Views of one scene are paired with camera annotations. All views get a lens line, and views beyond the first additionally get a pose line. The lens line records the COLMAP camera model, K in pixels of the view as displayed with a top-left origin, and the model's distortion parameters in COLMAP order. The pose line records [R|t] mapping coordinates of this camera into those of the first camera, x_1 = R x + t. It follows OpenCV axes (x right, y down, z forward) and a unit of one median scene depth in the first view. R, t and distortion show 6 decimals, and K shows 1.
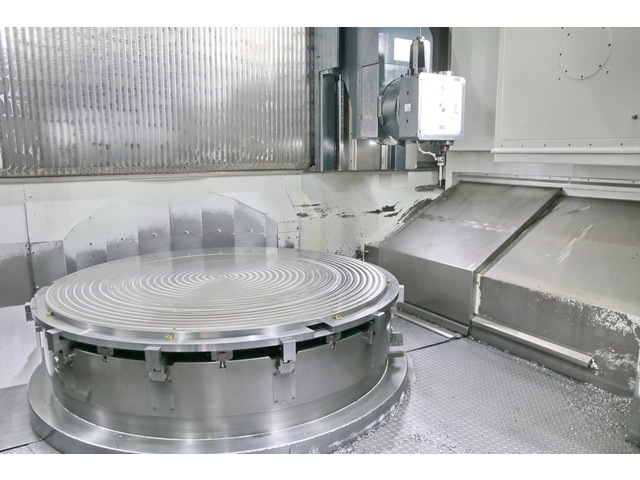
lens RADIAL K [[509.1, 0, 317.7], [0, 509.1, 251.1], [0, 0, 1]] dist [-0.124775, 0.118658]
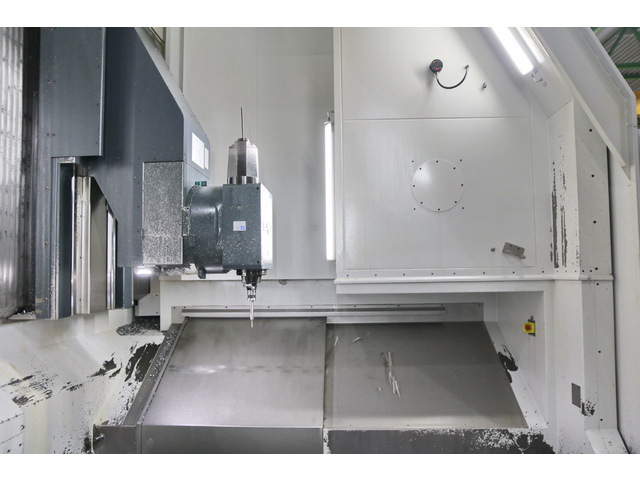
lens RADIAL K [[506.1, 0, 317.4], [0, 506.1, 248.6], [0, 0, 1]] dist [-0.124433, 0.121538]
pose [[0.541805, 0.039320, 0.839584, -0.314591], [0.169699, 0.973216, -0.155090, -0.095939], [-0.823195, 0.226504, 0.520621, 0.427593]]
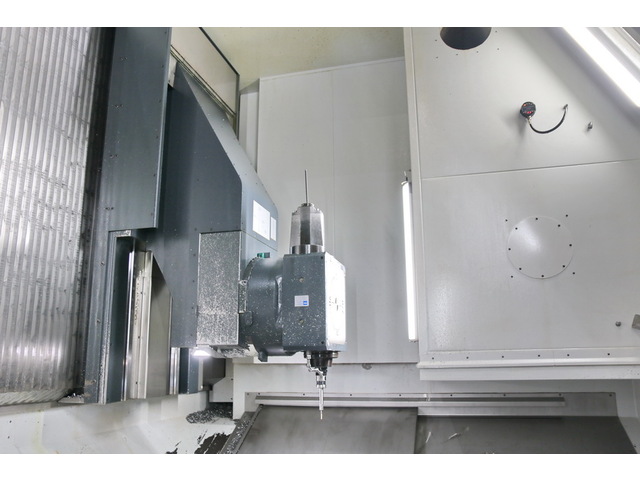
lens RADIAL K [[522.7, 0, 316.9], [0, 522.7, 247.9], [0, 0, 1]] dist [-0.130307, 0.133046]
pose [[0.709447, 0.146147, 0.689439, -0.232215], [0.137856, 0.930587, -0.339123, -0.095723], [-0.691144, 0.335633, 0.640055, 0.432587]]
